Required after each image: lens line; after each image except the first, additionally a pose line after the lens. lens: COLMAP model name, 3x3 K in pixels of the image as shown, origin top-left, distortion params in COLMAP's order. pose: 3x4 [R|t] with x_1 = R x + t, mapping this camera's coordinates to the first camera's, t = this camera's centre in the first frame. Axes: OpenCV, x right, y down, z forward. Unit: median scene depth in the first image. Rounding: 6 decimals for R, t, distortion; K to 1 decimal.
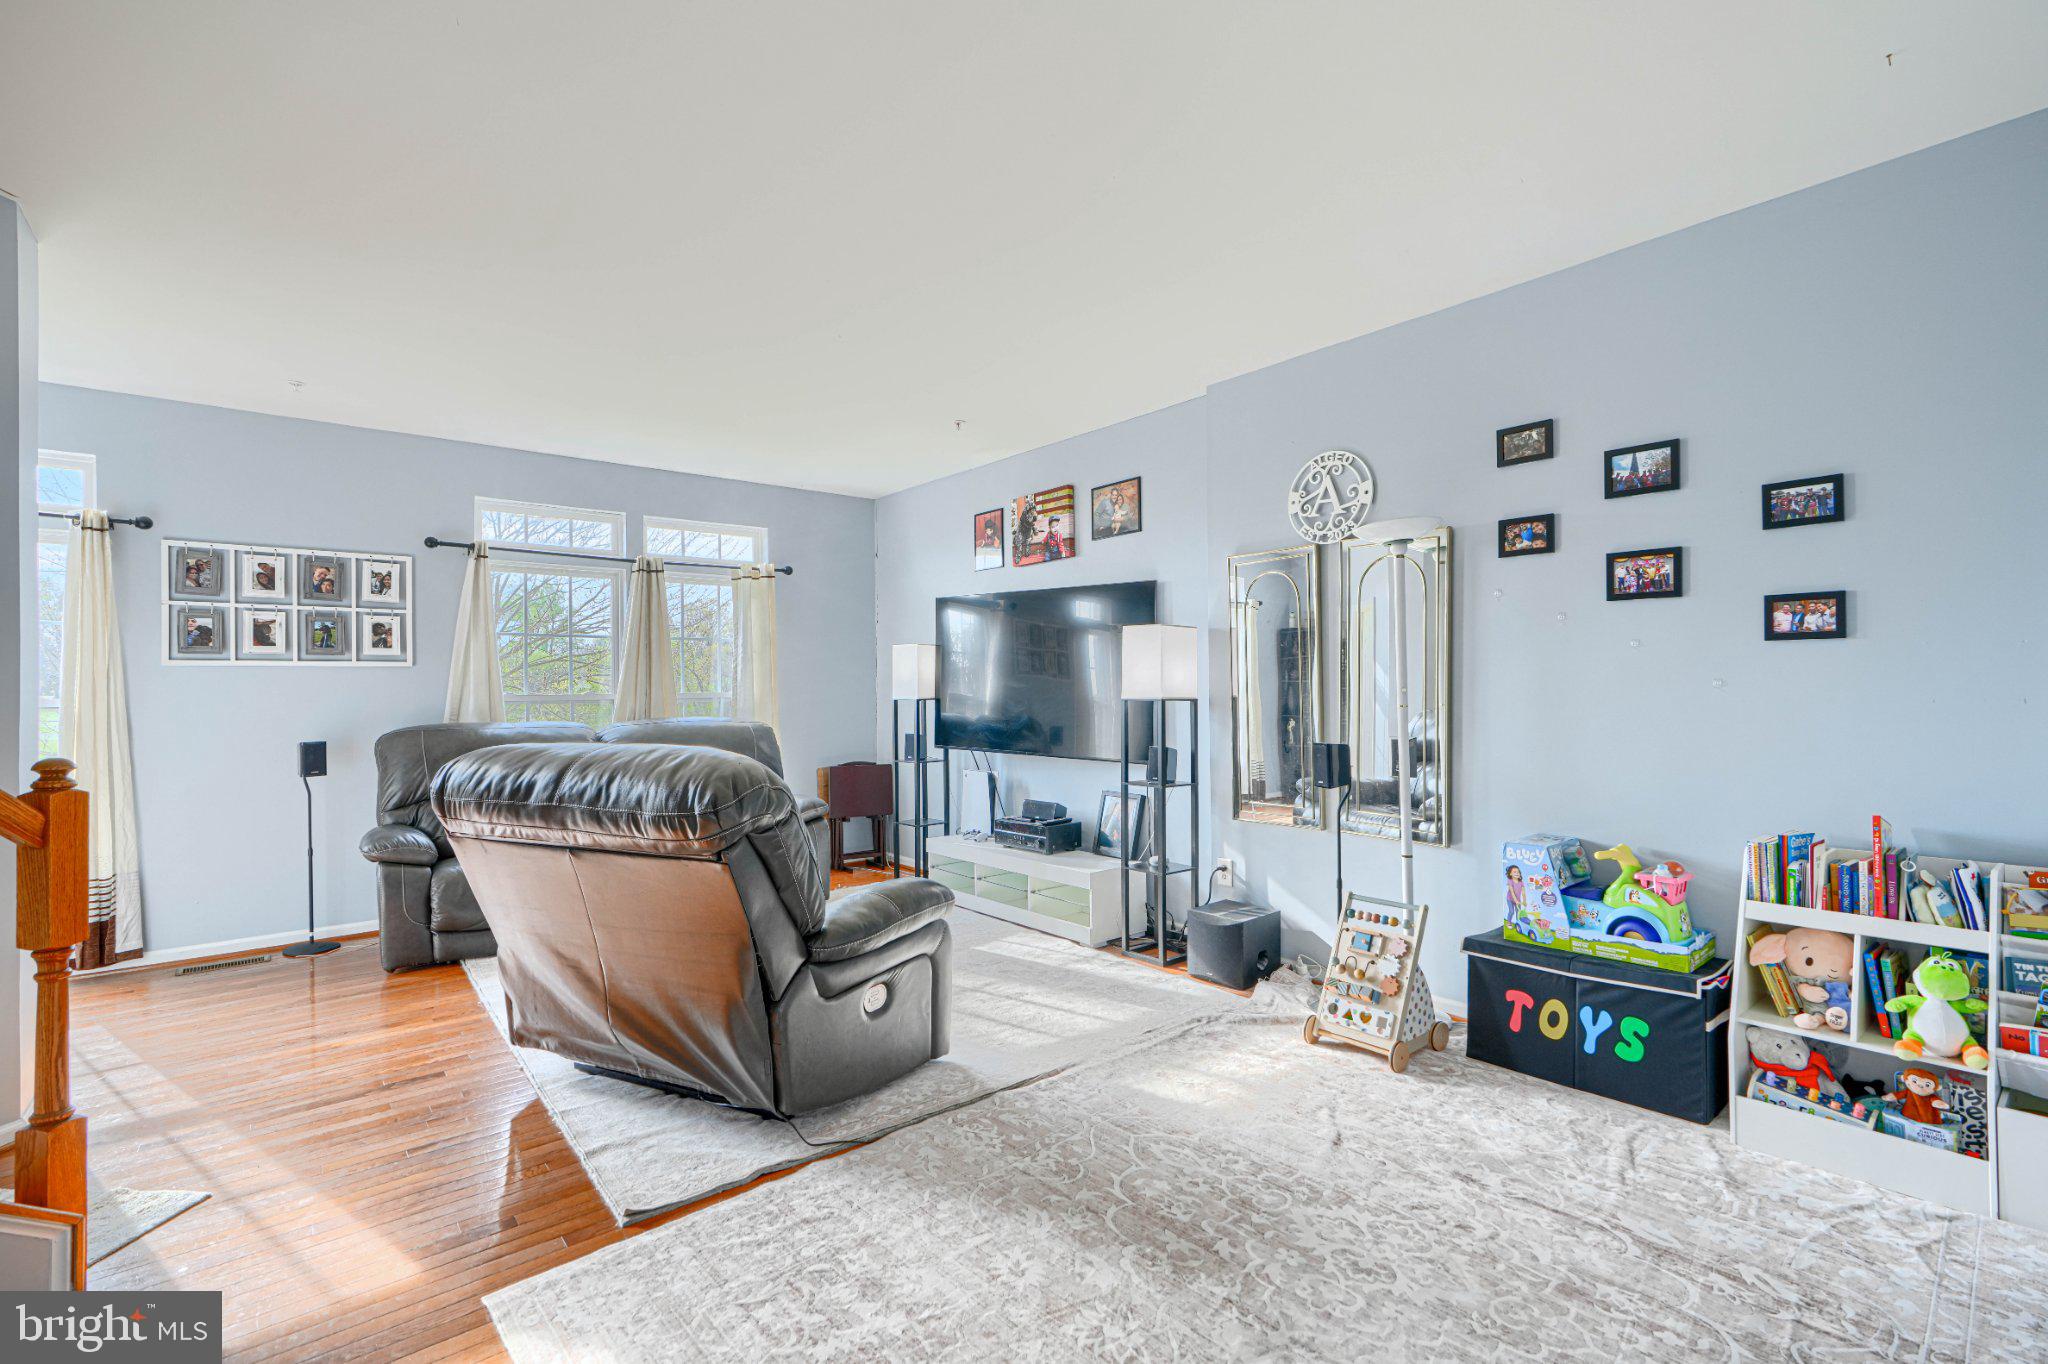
lens RADIAL K [[925.2, 0, 1019.2], [0, 925.2, 687.7], [0, 0, 1]] dist [0.002101, -0.000215]
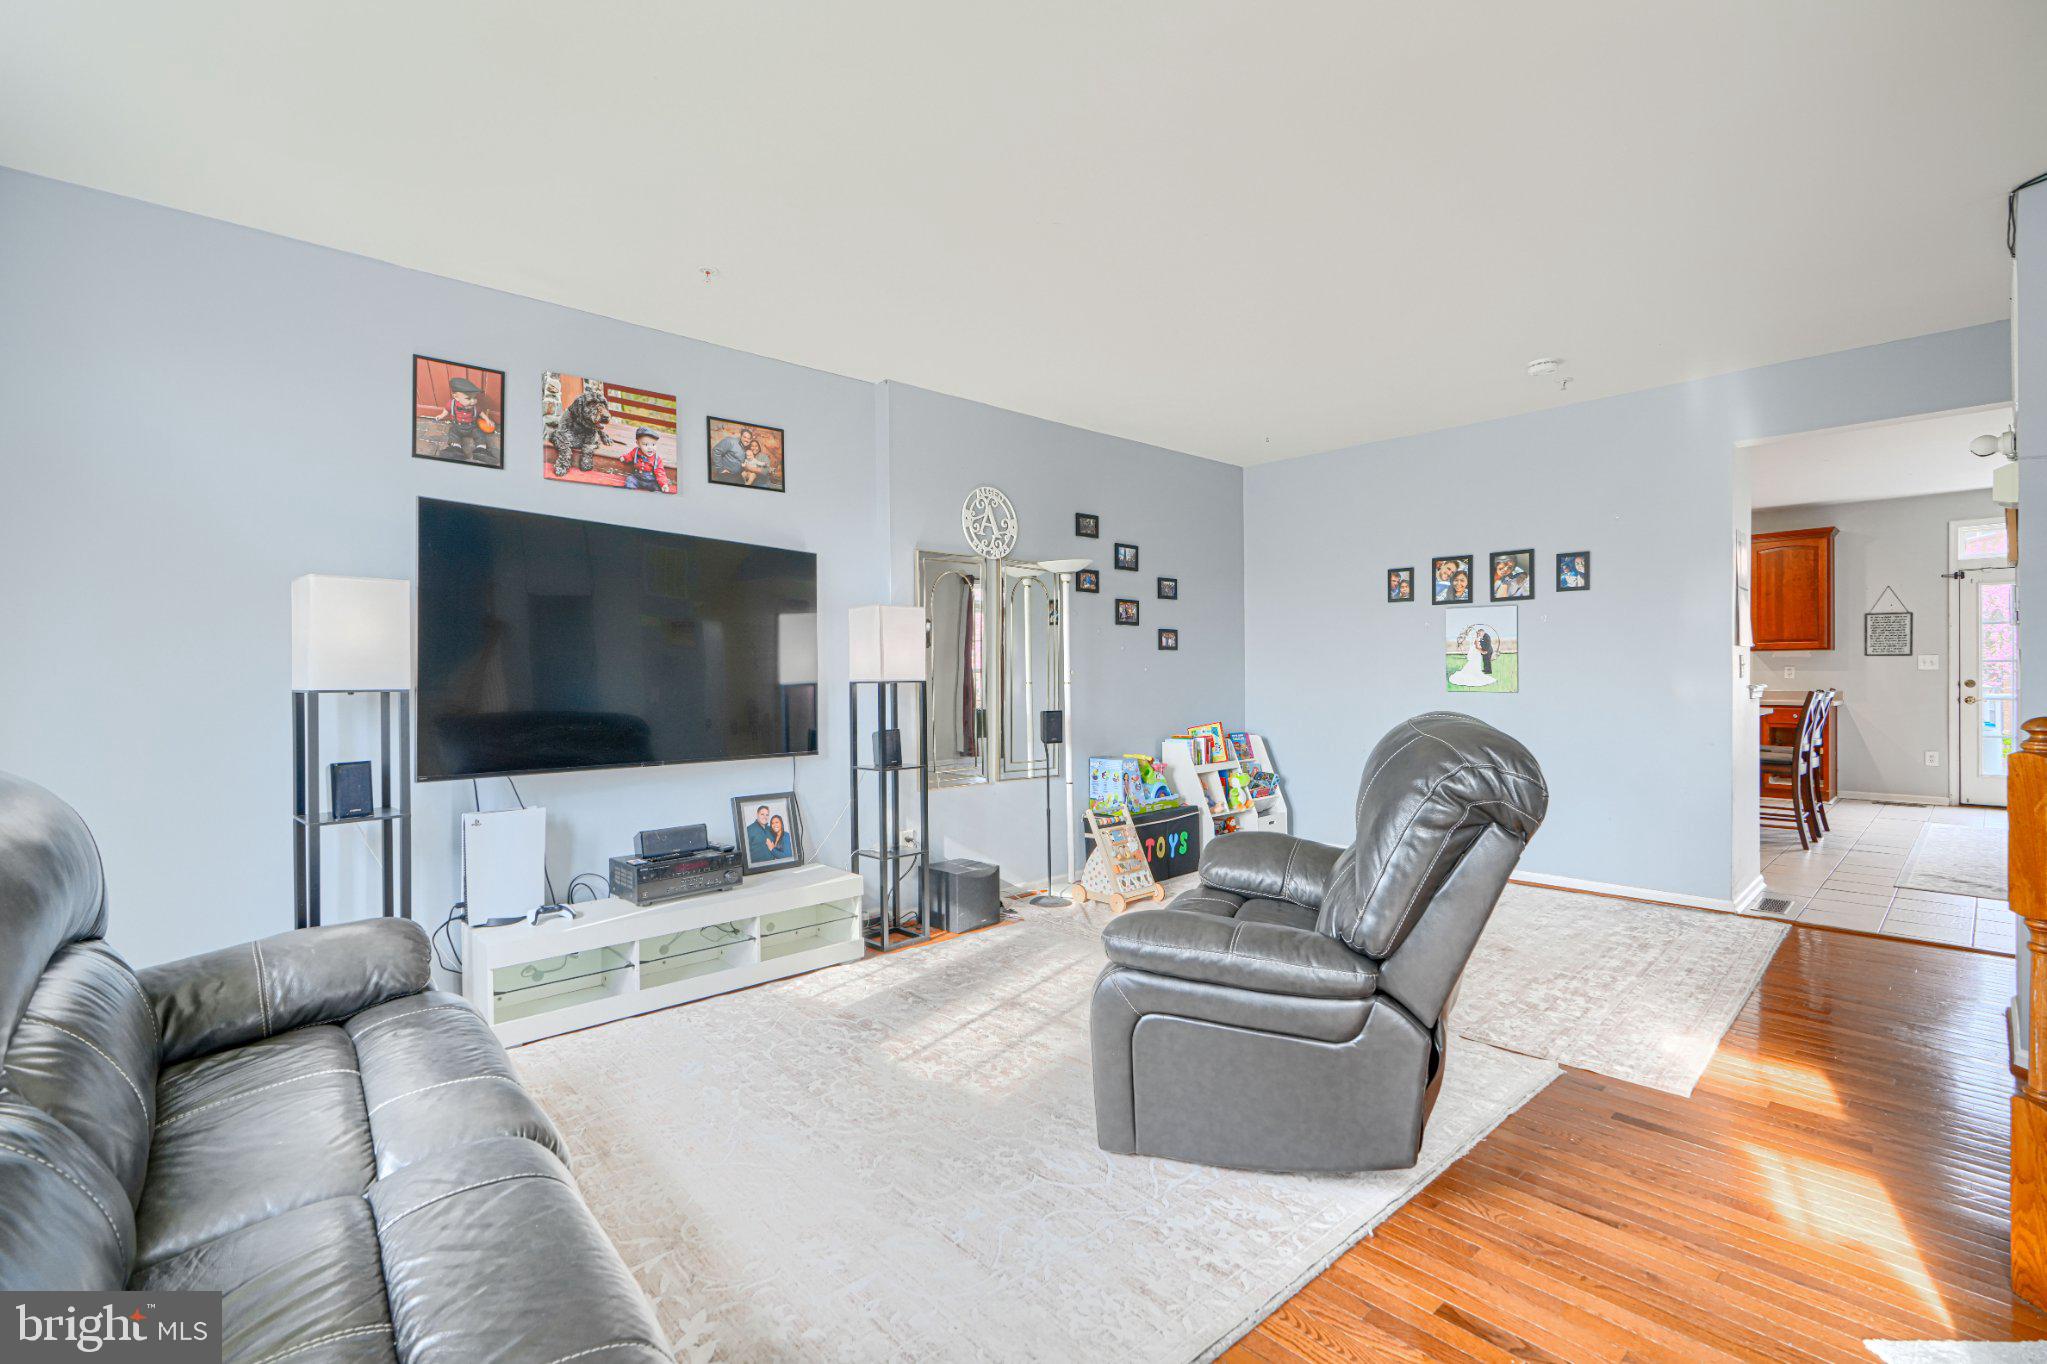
lens RADIAL K [[924.8, 0, 1011.2], [0, 924.8, 674.8], [0, 0, 1]] dist [0.002101, -0.000215]
pose [[-0.055882, 0.002701, 0.998434, -0.908049], [0.002578, 0.999993, -0.002560, 0.008682], [-0.998434, 0.002430, -0.055888, 0.997967]]
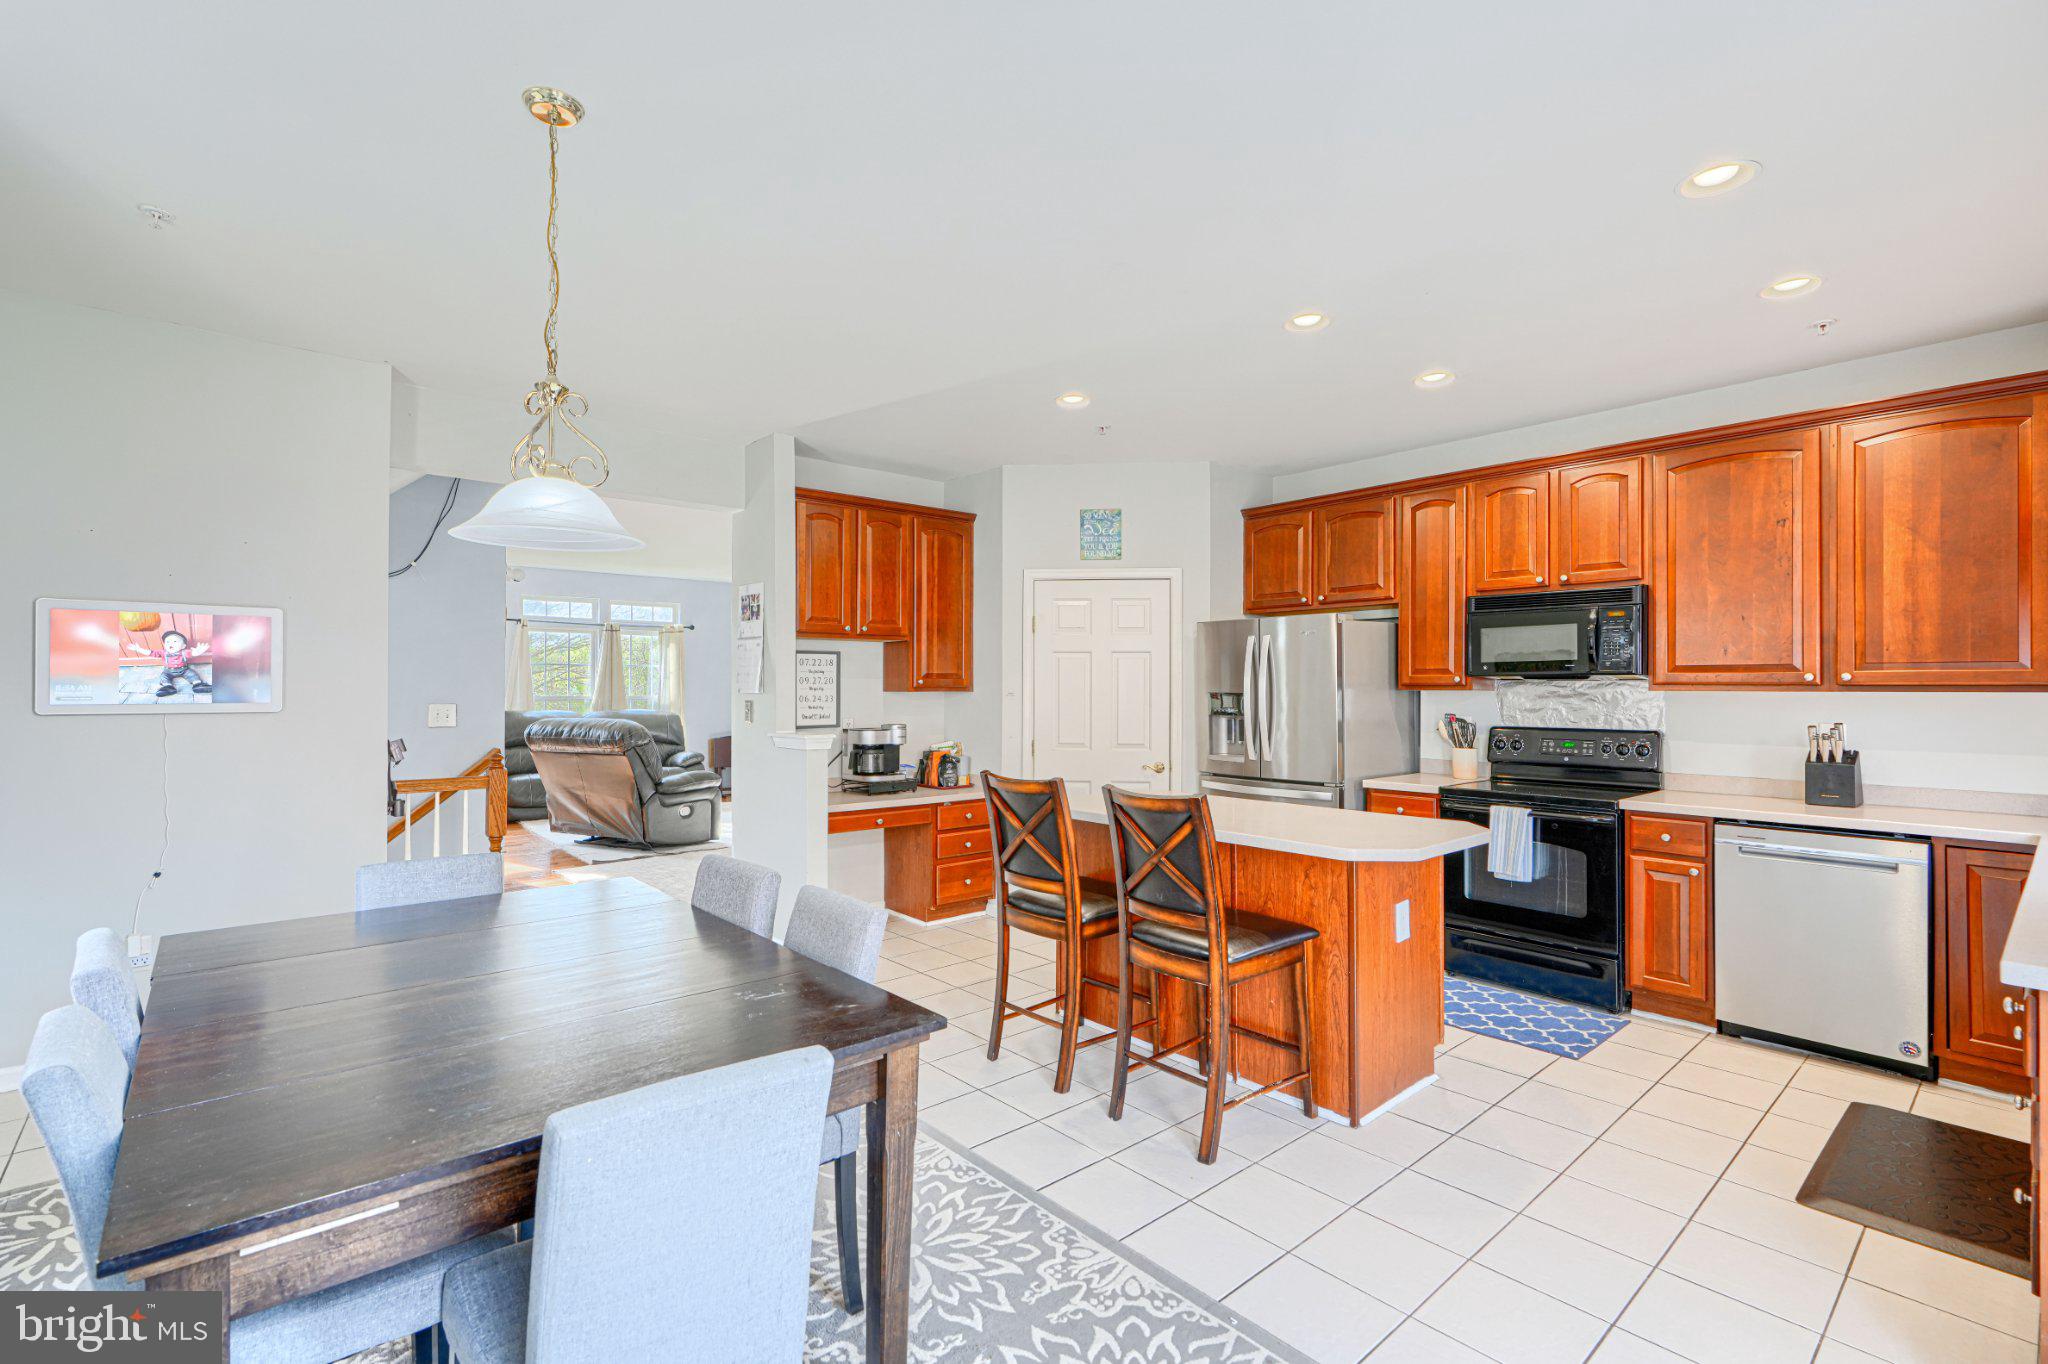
lens RADIAL K [[925.2, 0, 1016.9], [0, 925.2, 677.6], [0, 0, 1]] dist [0.002101, -0.000215]
pose [[0.999773, 0.012475, 0.017280, 0.784648], [-0.012356, 0.999899, -0.007025, -0.058540], [-0.017366, 0.006810, 0.999826, -1.789596]]
